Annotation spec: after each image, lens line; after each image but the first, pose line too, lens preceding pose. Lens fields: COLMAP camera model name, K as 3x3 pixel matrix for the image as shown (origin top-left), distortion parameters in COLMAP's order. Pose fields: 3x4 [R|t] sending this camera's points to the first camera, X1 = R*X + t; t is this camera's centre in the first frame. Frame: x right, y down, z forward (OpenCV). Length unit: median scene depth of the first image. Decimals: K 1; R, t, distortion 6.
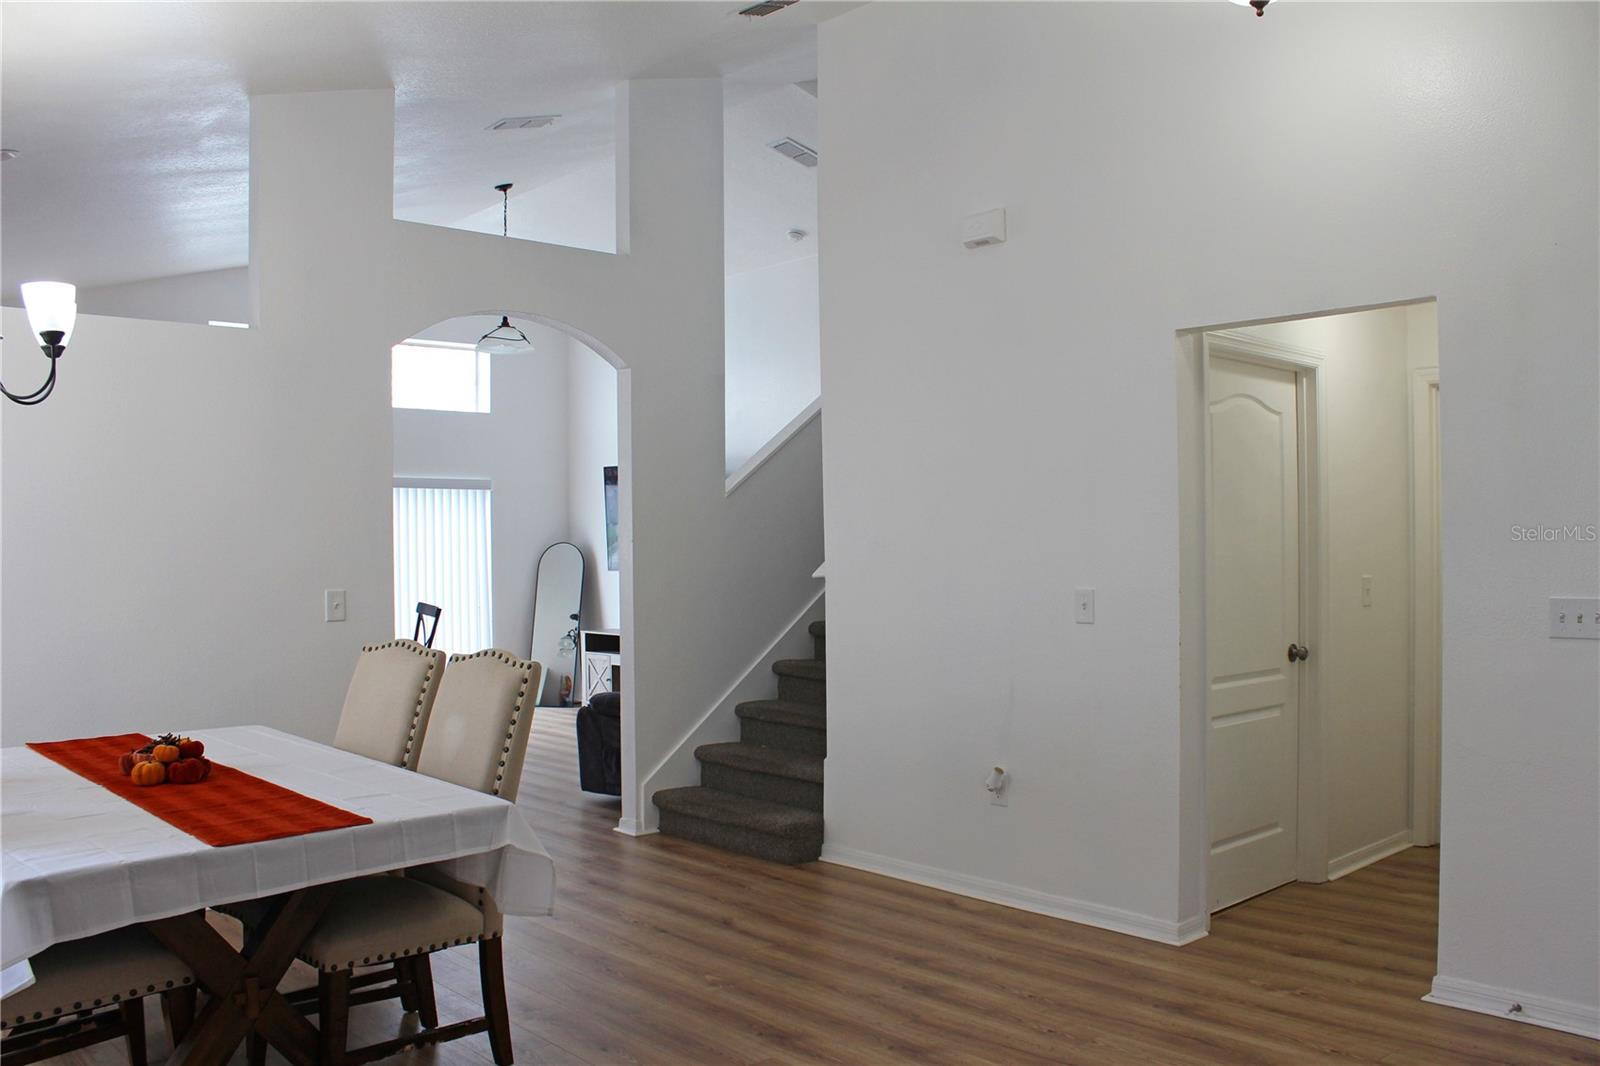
lens RADIAL K [[1319.7, 0, 810.9], [0, 1319.7, 548.3], [0, 0, 1]] dist [-0.173849, 0.144293]
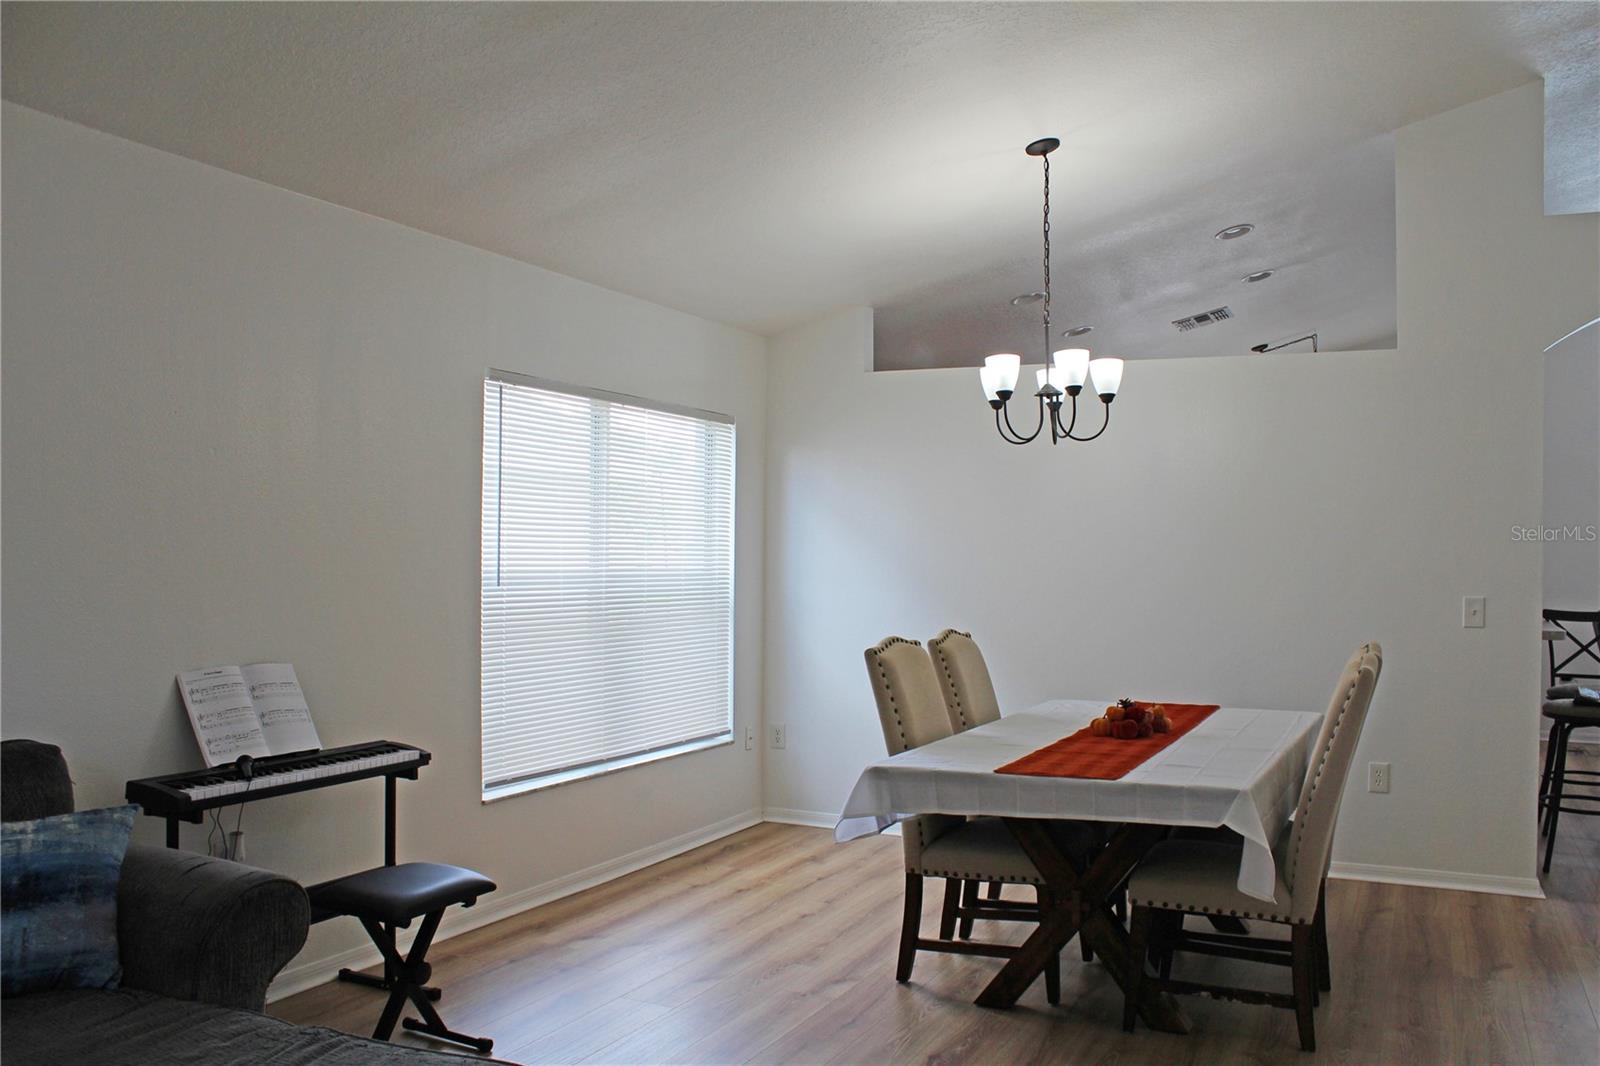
lens RADIAL K [[1319.7, 0, 810.9], [0, 1319.7, 548.3], [0, 0, 1]] dist [-0.173849, 0.144293]
pose [[0.399757, 0.016537, -0.916472, 0.574562], [-0.018073, 0.999785, 0.010157, -0.011324], [0.916443, 0.012503, 0.399970, 0.207337]]
